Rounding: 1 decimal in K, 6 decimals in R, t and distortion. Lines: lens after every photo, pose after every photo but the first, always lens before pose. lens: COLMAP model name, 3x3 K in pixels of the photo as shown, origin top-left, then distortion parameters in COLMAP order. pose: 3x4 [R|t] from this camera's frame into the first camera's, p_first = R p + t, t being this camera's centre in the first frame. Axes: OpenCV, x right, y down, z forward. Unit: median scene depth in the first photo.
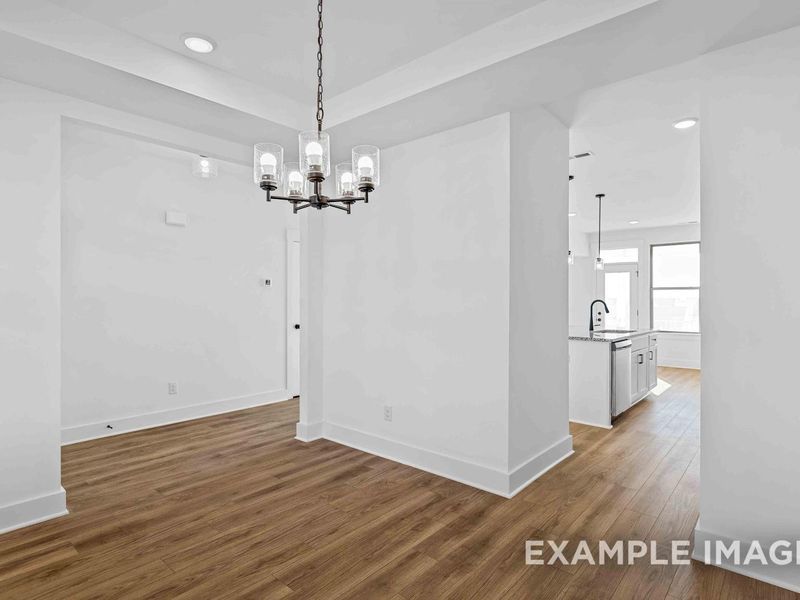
lens RADIAL K [[427.1, 0, 400.0], [0, 427.1, 300.0], [0, 0, 1]] dist [-0.021039, 0.000142]
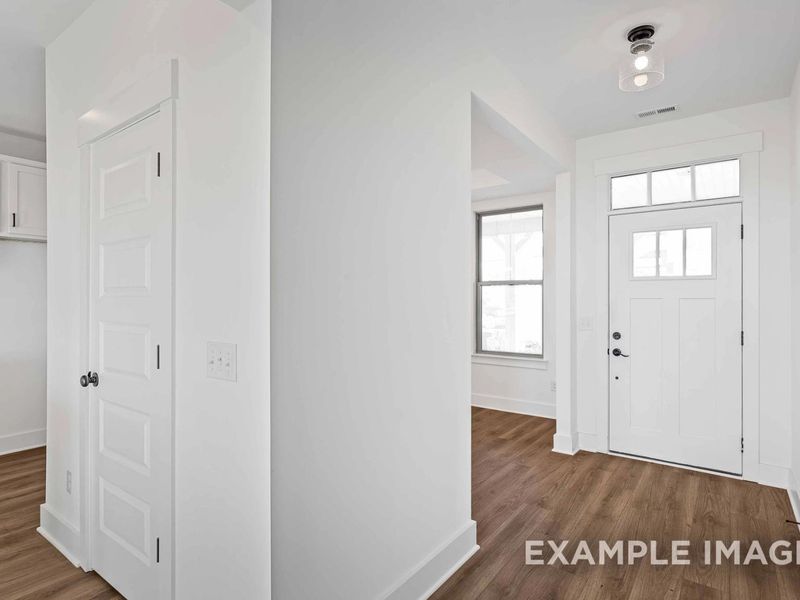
lens RADIAL K [[427.1, 0, 400.0], [0, 427.1, 300.0], [0, 0, 1]] dist [-0.021039, 0.000142]
pose [[-0.996777, -0.003185, -0.080156, -0.123982], [-0.003080, 0.999994, -0.001428, -0.005082], [0.080160, -0.001177, -0.996781, 2.003953]]
